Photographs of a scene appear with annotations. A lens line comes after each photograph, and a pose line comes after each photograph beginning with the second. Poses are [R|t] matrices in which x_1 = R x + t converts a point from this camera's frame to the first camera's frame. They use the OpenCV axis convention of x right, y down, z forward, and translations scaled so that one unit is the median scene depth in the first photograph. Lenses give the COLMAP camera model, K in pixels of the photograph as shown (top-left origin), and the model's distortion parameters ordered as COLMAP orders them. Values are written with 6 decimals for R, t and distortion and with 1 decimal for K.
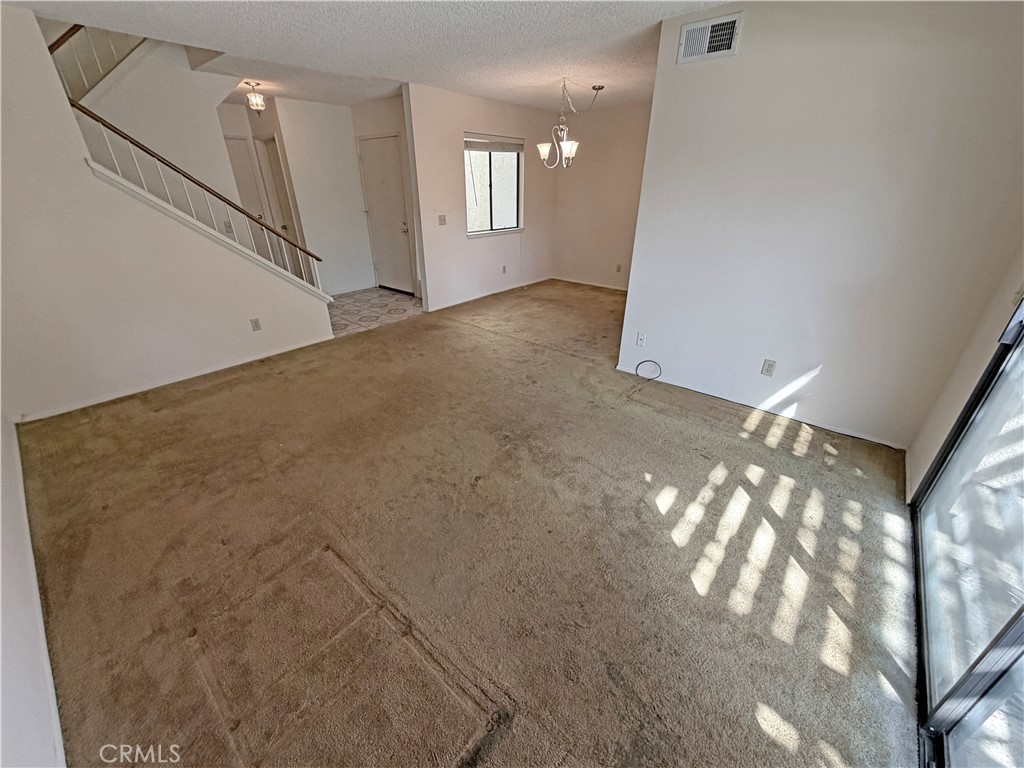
lens RADIAL K [[406.4, 0, 515.0], [0, 406.4, 386.6], [0, 0, 1]] dist [-0.009055, -0.000208]
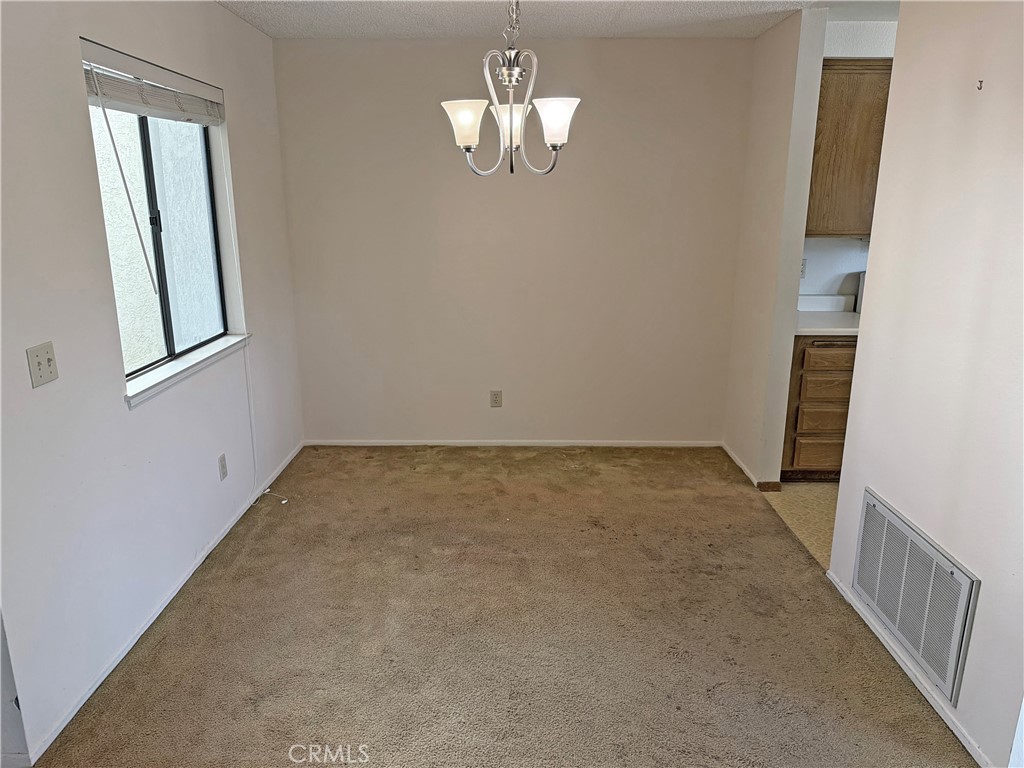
lens RADIAL K [[726.8, 0, 509.6], [0, 726.8, 381.9], [0, 0, 1]] dist [0.031902, -0.001110]
pose [[0.777371, -0.161567, 0.607940, -0.220706], [0.284803, 0.952121, -0.111140, -0.266412], [-0.560876, 0.259540, 0.786166, 0.492631]]
